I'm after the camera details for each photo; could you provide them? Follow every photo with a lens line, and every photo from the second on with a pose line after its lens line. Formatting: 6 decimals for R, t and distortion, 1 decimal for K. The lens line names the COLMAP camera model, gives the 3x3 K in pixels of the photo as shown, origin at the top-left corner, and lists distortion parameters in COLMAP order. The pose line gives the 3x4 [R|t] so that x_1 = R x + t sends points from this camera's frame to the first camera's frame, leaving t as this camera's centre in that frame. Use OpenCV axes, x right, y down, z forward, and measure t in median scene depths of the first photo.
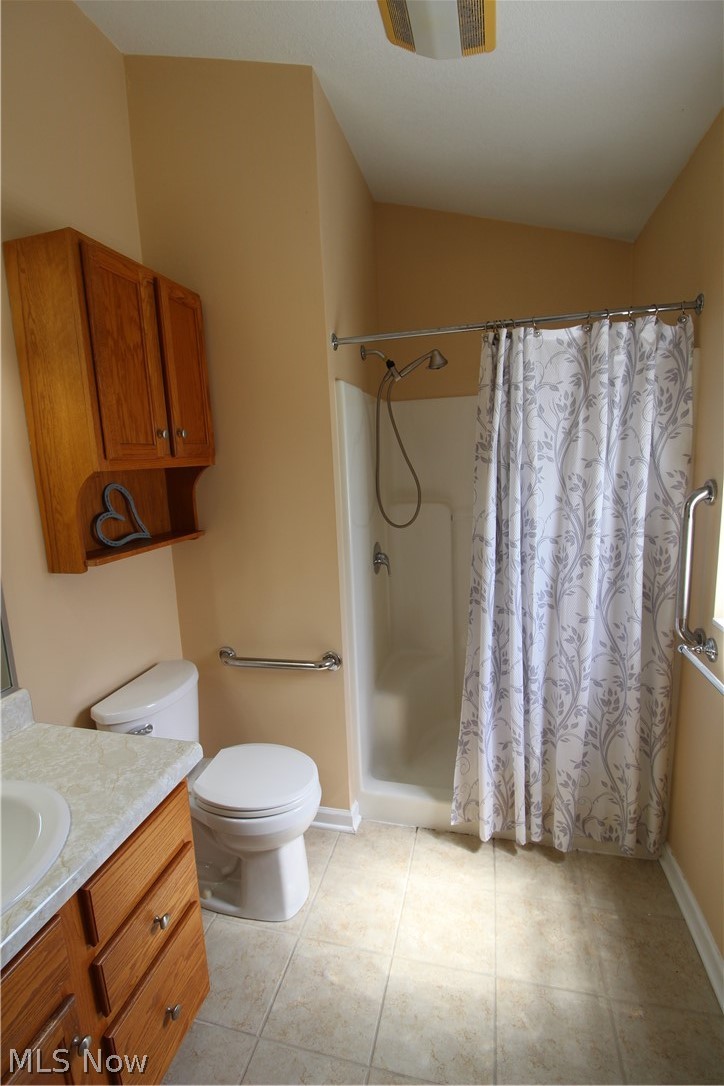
lens RADIAL K [[504.5, 0, 362.0], [0, 504.5, 540.9], [0, 0, 1]] dist [-0.002609, -0.012809]
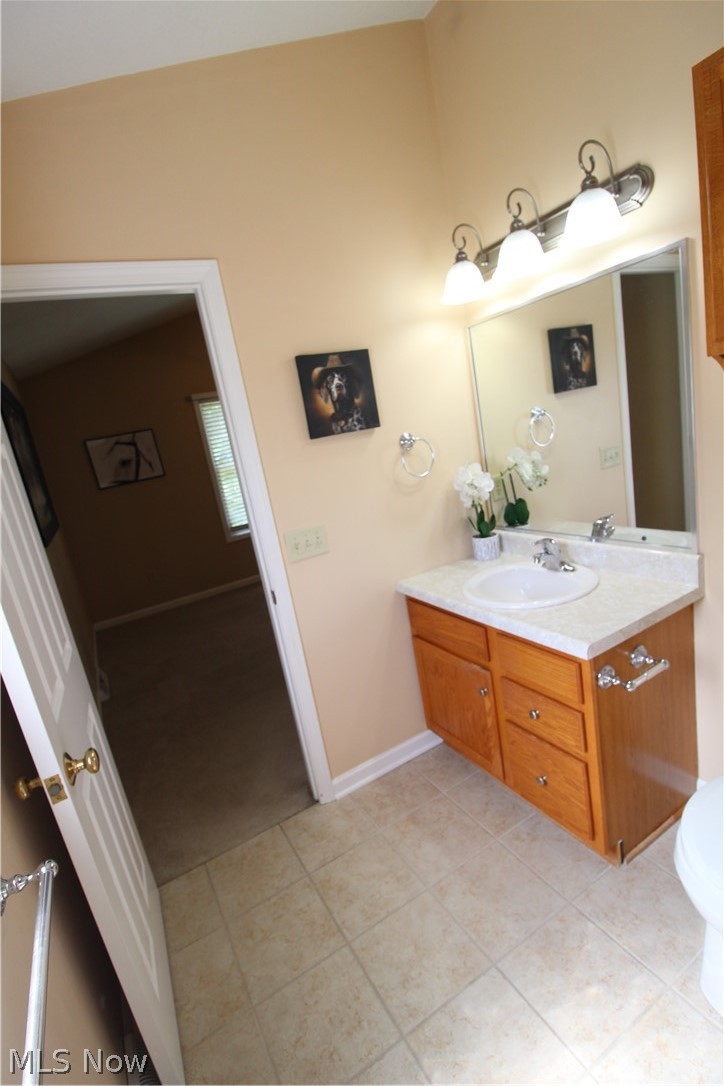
lens RADIAL K [[511.0, 0, 358.8], [0, 511.0, 554.1], [0, 0, 1]] dist [-0.000340, -0.010729]
pose [[-0.706405, 0.331010, -0.625639, 0.529276], [0.093009, 0.919657, 0.381551, -0.196478], [0.701670, 0.211340, -0.680437, 1.140158]]
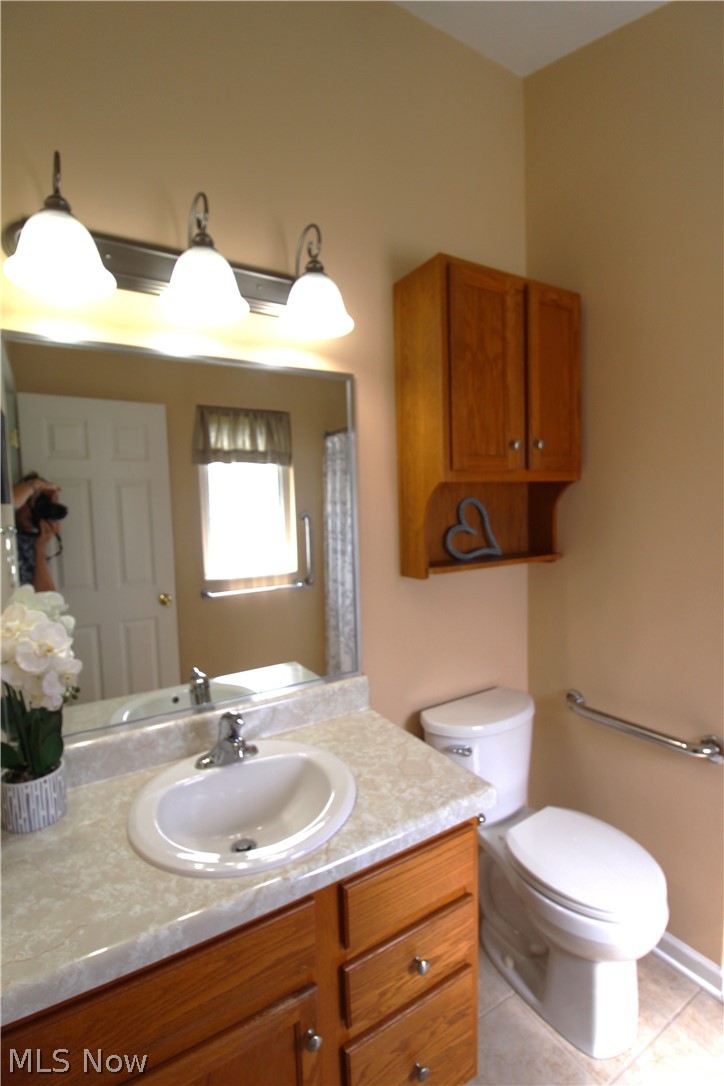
lens RADIAL K [[504.5, 0, 362.0], [0, 504.5, 540.9], [0, 0, 1]] dist [-0.002609, -0.012809]
pose [[0.713685, 0.071484, -0.696810, 0.075515], [-0.112636, 0.993545, -0.013437, 0.012334], [0.691352, 0.088076, 0.717130, 0.149902]]
